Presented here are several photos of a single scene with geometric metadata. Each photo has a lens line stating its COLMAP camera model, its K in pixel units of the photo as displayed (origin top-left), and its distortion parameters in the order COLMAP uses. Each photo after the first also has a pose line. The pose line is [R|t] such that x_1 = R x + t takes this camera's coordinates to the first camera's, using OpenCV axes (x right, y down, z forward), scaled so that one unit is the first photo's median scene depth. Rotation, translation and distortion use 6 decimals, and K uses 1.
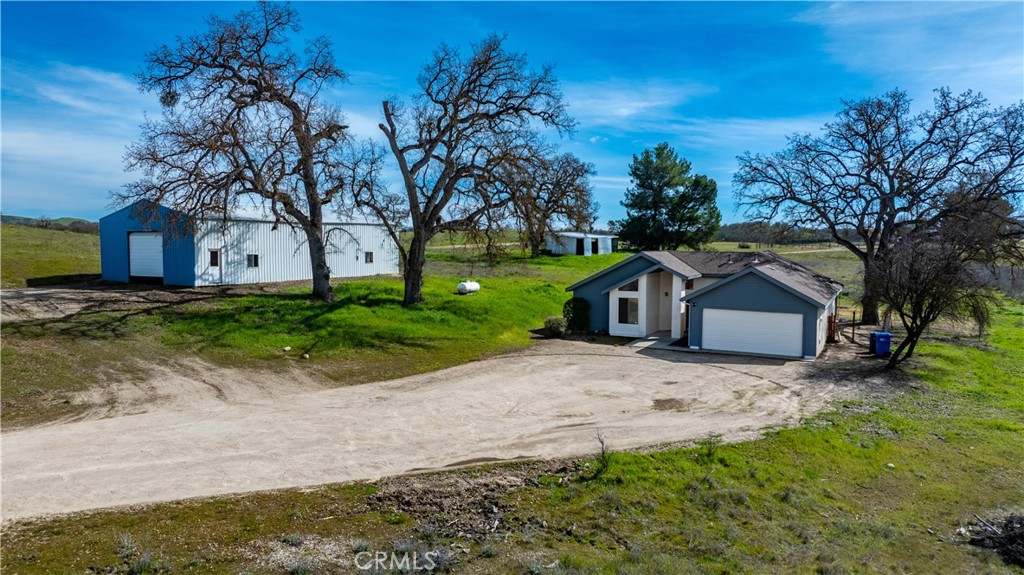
lens RADIAL K [[720.6, 0, 512.0], [0, 720.6, 287.5], [0, 0, 1]] dist [-0.033588, 0.032826]
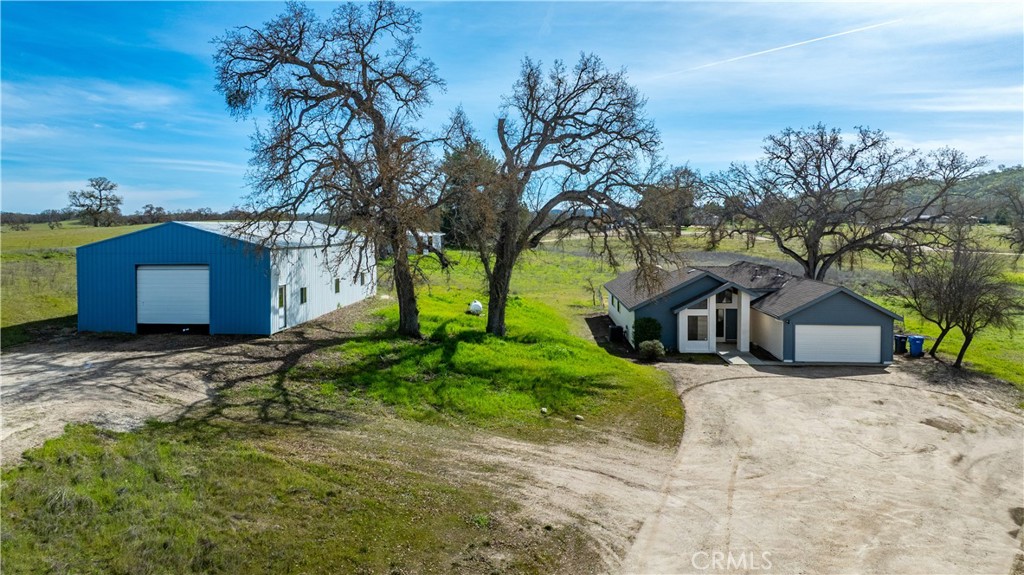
lens RADIAL K [[732.3, 0, 510.9], [0, 732.3, 240.2], [0, 0, 1]] dist [-0.001035, -0.001151]
pose [[0.900555, -0.015343, 0.434470, -0.535153], [0.032556, 0.998951, -0.032203, -0.068669], [-0.433520, 0.043145, 0.900110, 0.149693]]
